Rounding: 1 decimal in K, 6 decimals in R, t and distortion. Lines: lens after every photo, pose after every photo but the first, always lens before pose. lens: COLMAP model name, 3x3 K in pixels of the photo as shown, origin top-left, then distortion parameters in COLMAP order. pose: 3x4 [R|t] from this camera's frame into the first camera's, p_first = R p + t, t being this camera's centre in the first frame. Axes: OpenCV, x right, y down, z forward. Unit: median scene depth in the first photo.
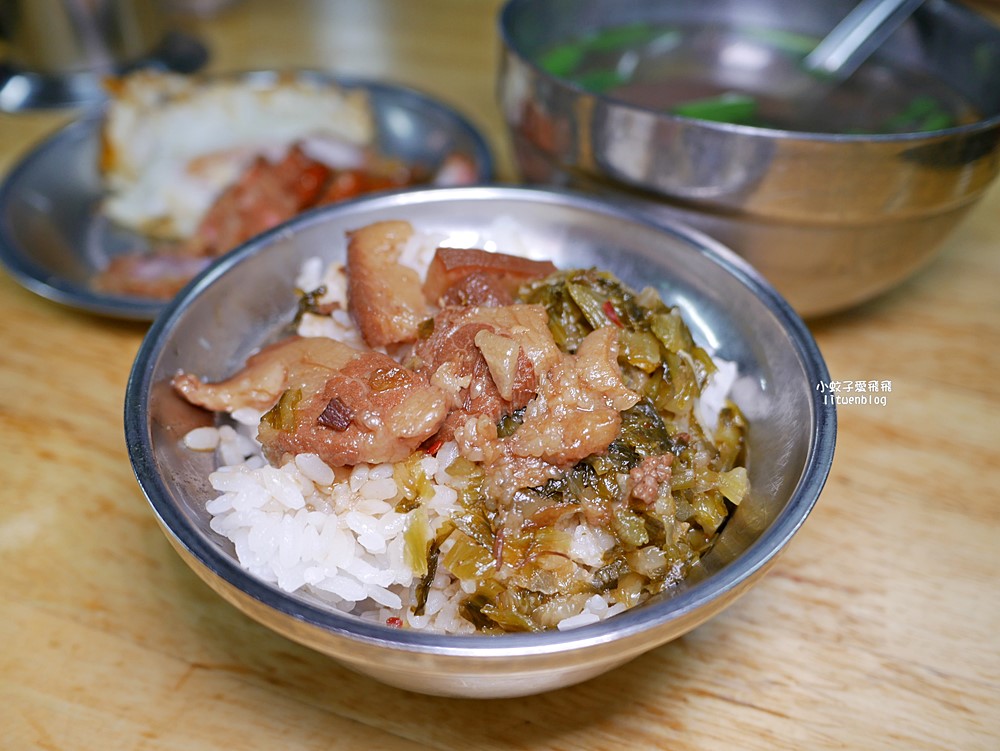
lens RADIAL K [[866.7, 0, 498.0], [0, 866.7, 369.8], [0, 0, 1]] dist [-0.067707, 0.028720]
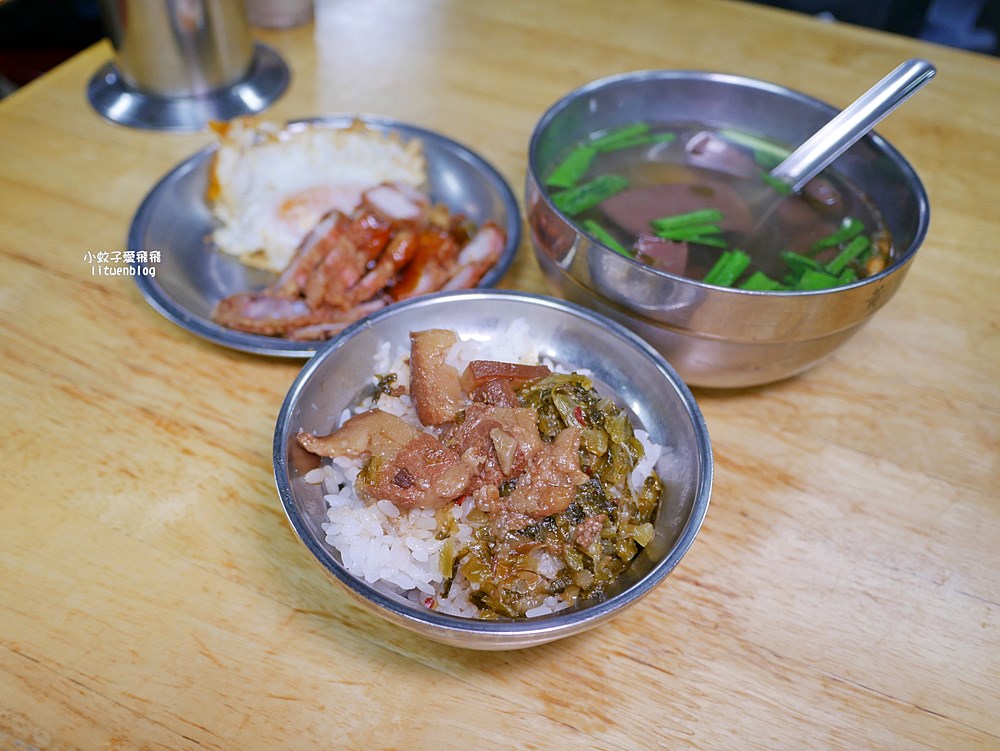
lens RADIAL K [[866.7, 0, 498.0], [0, 866.7, 369.8], [0, 0, 1]] dist [-0.067707, 0.028720]
pose [[0.996927, 0.074576, -0.023991, 0.017876], [-0.072160, 0.993378, 0.089399, -0.299445], [0.030499, -0.087393, 0.995707, -0.597340]]
